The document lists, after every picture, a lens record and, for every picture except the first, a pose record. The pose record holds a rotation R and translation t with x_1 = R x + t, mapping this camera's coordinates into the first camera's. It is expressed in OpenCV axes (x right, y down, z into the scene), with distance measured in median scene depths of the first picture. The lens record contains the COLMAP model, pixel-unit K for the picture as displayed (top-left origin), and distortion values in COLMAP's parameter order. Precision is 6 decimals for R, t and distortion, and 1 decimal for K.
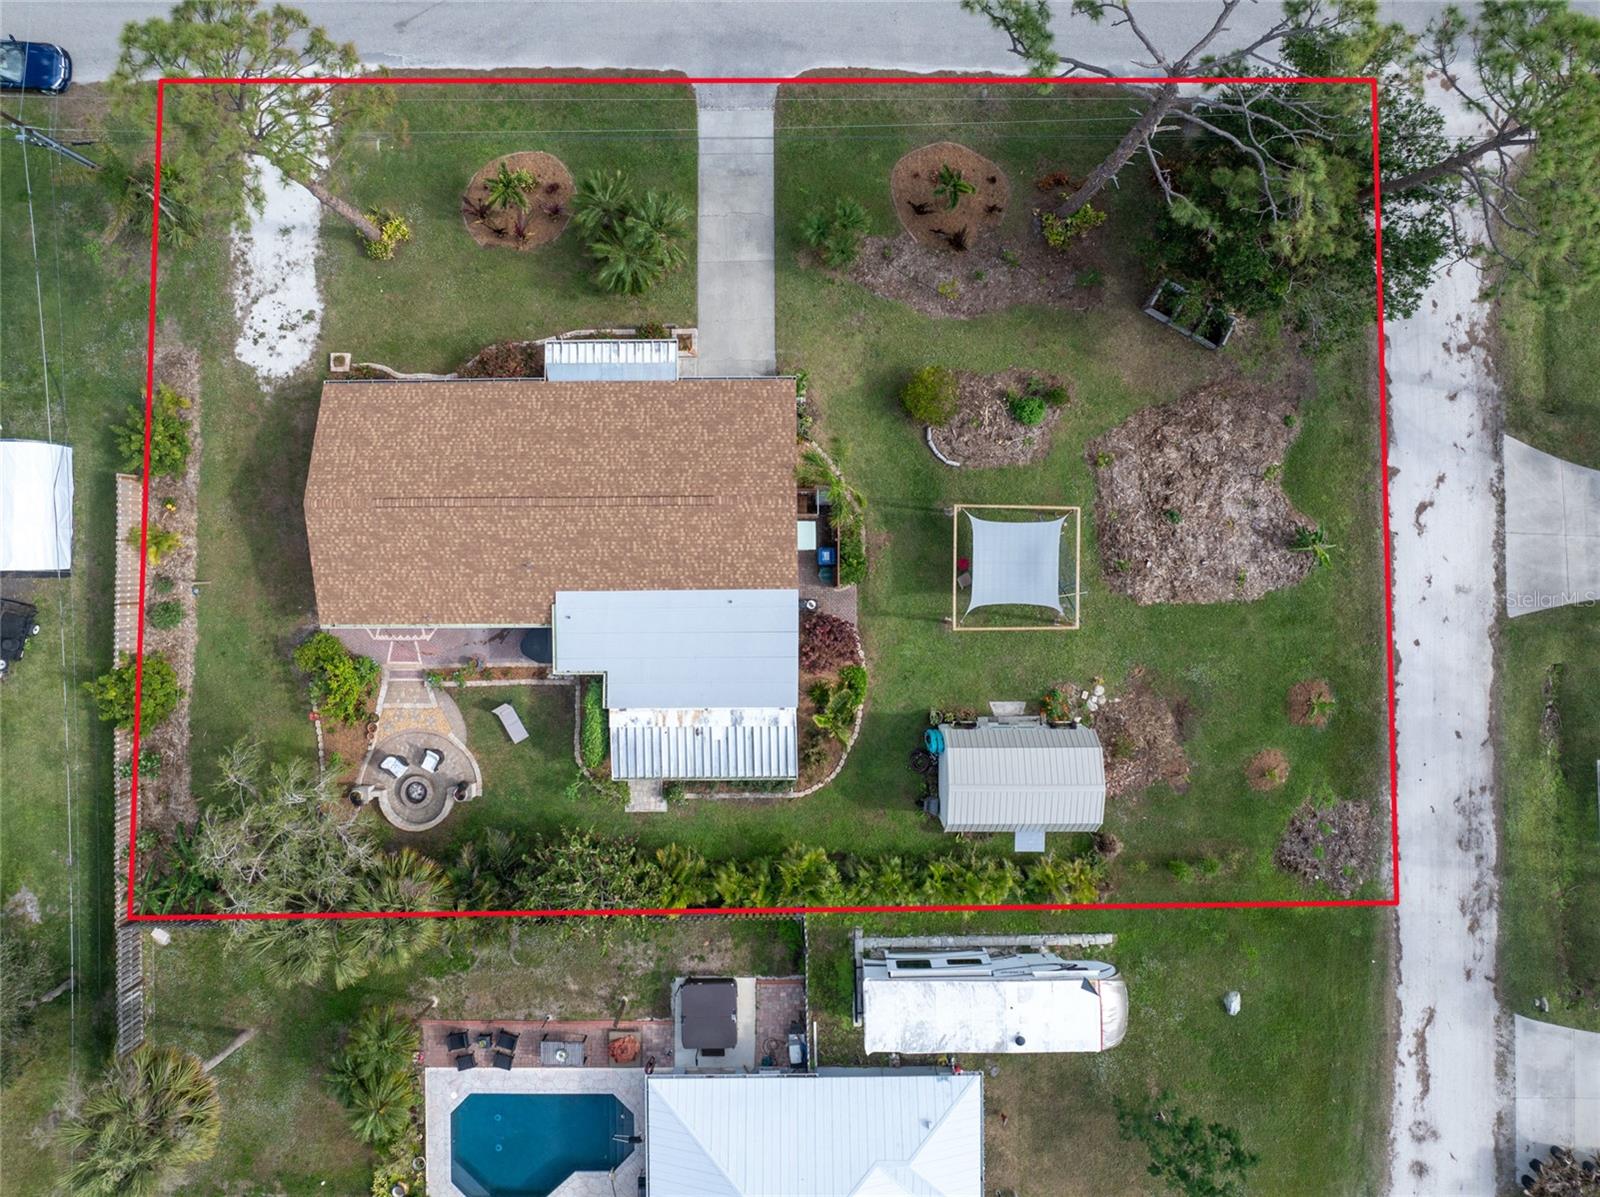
lens RADIAL K [[1128.6, 0, 735.5], [0, 1128.6, 597.2], [0, 0, 1]] dist [-0.035003, -0.000238]
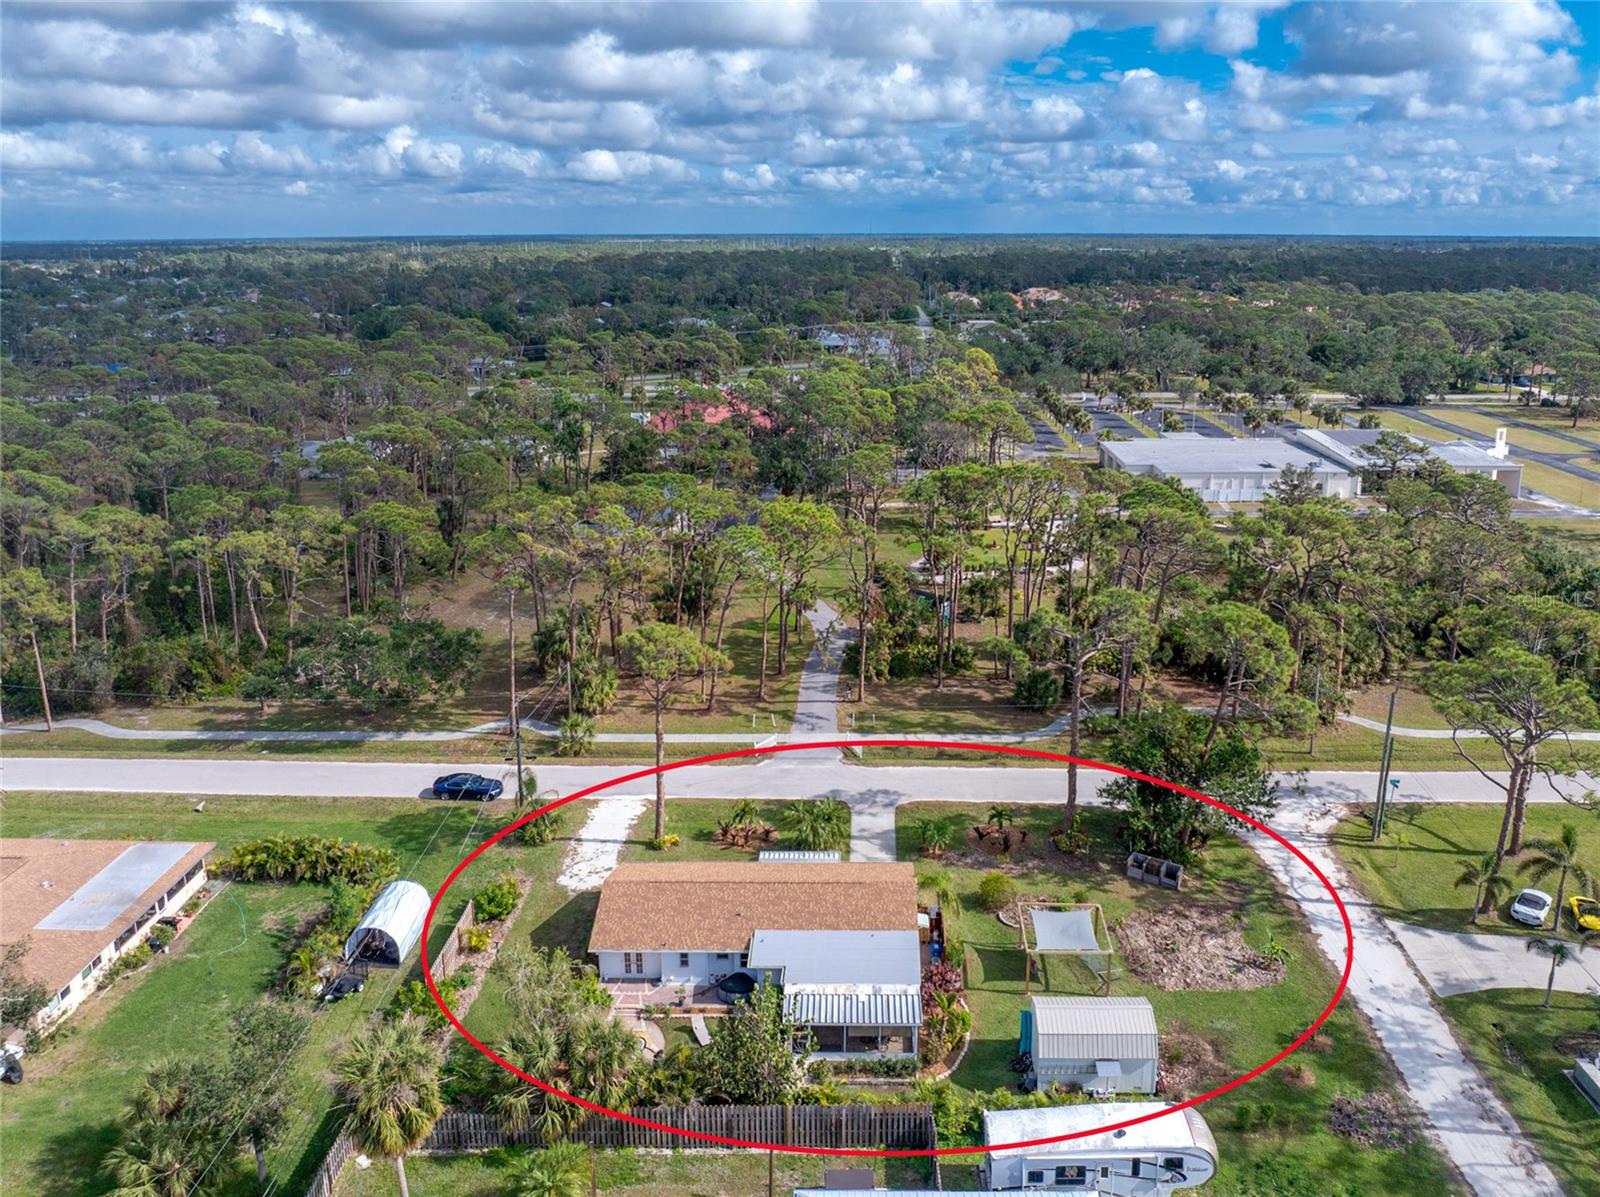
lens RADIAL K [[1128.6, 0, 735.5], [0, 1128.6, 597.2], [0, 0, 1]] dist [-0.035003, -0.000238]
pose [[0.993299, 0.045386, -0.106292, -0.045369], [-0.115461, 0.348640, -0.930118, 1.217812], [-0.005156, 0.936157, 0.351544, 0.059509]]
